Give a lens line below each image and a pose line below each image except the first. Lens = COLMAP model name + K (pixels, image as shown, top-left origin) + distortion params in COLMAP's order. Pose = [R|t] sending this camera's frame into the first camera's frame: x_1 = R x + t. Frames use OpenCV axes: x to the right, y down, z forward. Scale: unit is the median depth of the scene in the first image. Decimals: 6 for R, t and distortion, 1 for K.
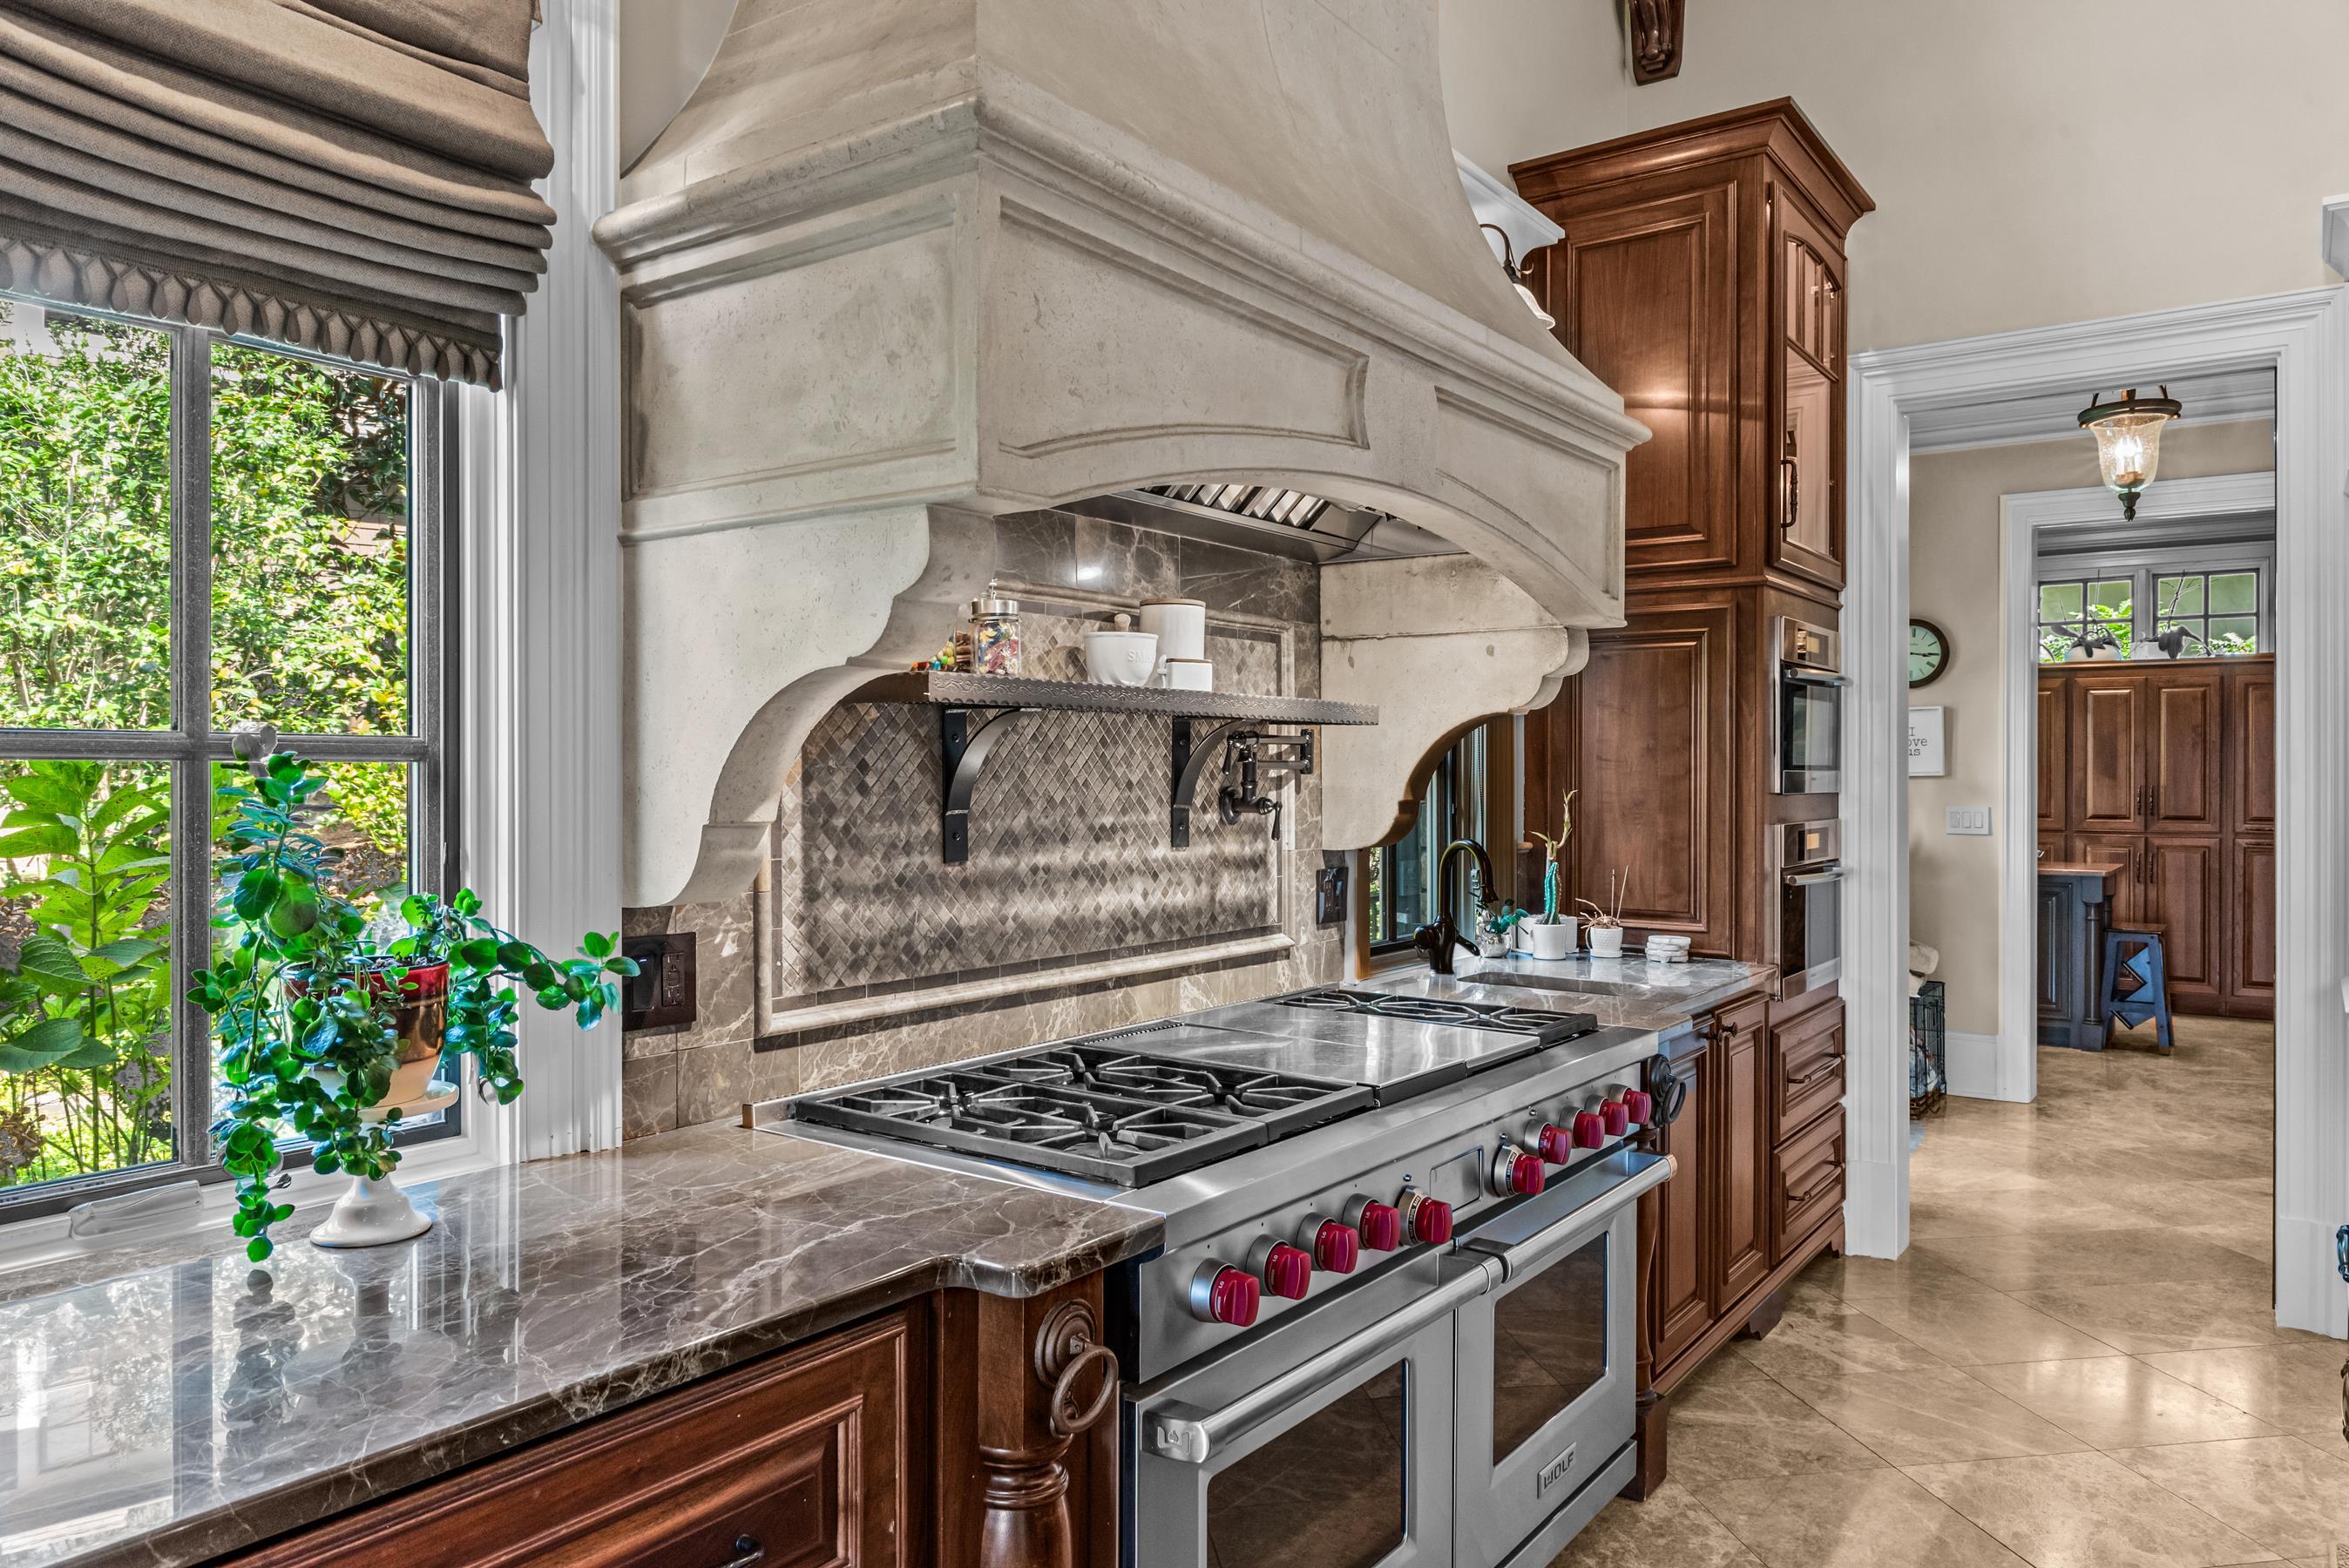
lens RADIAL K [[1615.1, 0, 1167.7], [0, 1615.1, 775.2], [0, 0, 1]] dist [-0.003879, 0.004558]
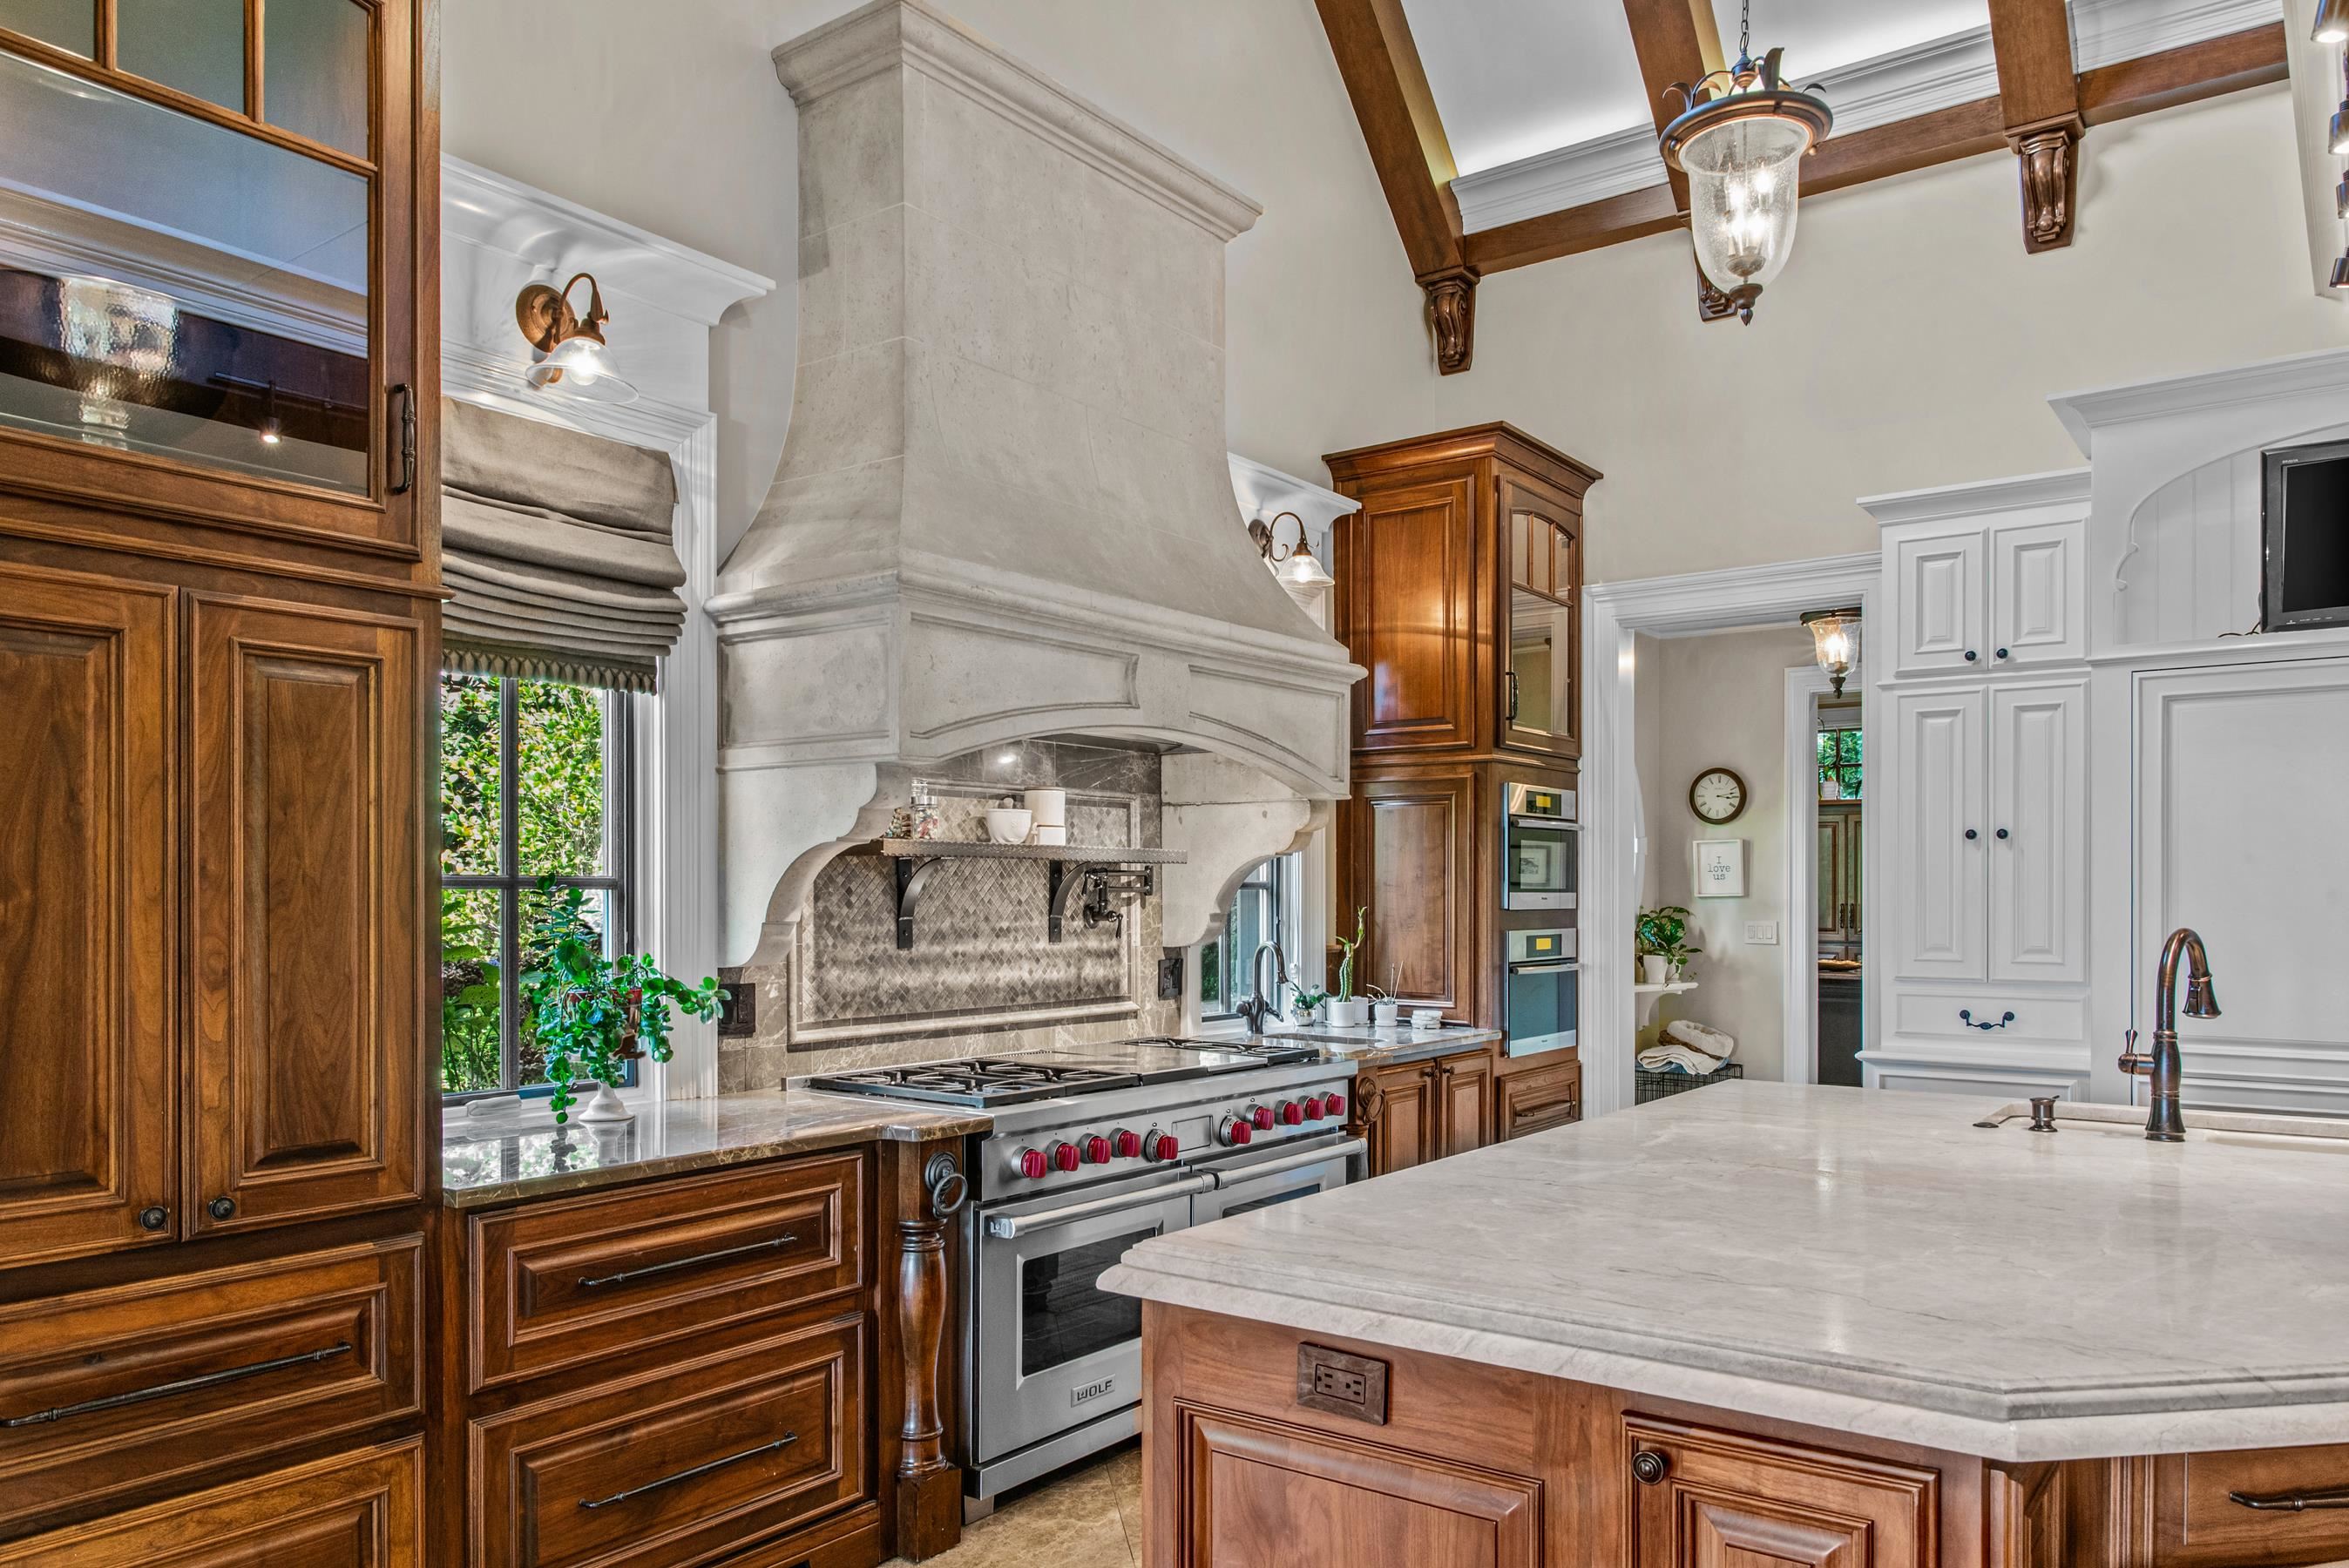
lens RADIAL K [[1615.1, 0, 1146.1], [0, 1615.1, 895.3], [0, 0, 1]] dist [-0.003879, 0.004558]
pose [[0.999809, 0.000127, -0.019546, 0.158412], [-0.000121, 1.000000, 0.000317, -0.001770], [0.019546, -0.000315, 0.999809, -0.701544]]
